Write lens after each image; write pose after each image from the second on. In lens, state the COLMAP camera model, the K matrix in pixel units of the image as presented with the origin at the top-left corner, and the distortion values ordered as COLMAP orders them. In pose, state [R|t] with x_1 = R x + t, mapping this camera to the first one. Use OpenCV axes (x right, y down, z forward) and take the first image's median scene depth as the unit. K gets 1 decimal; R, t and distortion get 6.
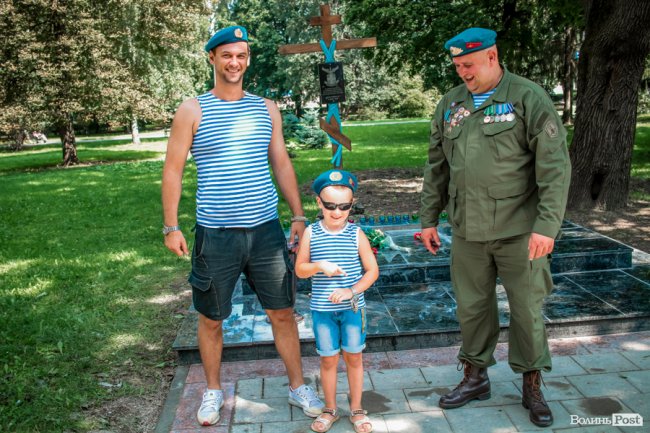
lens RADIAL K [[697.4, 0, 323.6], [0, 697.4, 202.5], [0, 0, 1]] dist [-0.091888, 0.032581]
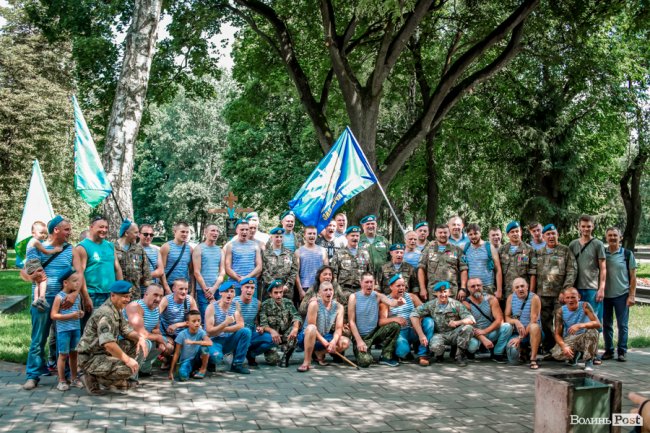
lens RADIAL K [[697.4, 0, 323.6], [0, 697.4, 202.5], [0, 0, 1]] dist [-0.091888, 0.032581]
pose [[0.978226, 0.069508, 0.195558, -0.027521], [-0.031072, 0.980679, -0.193138, 0.032567], [-0.205205, 0.182856, 0.961486, -0.233097]]
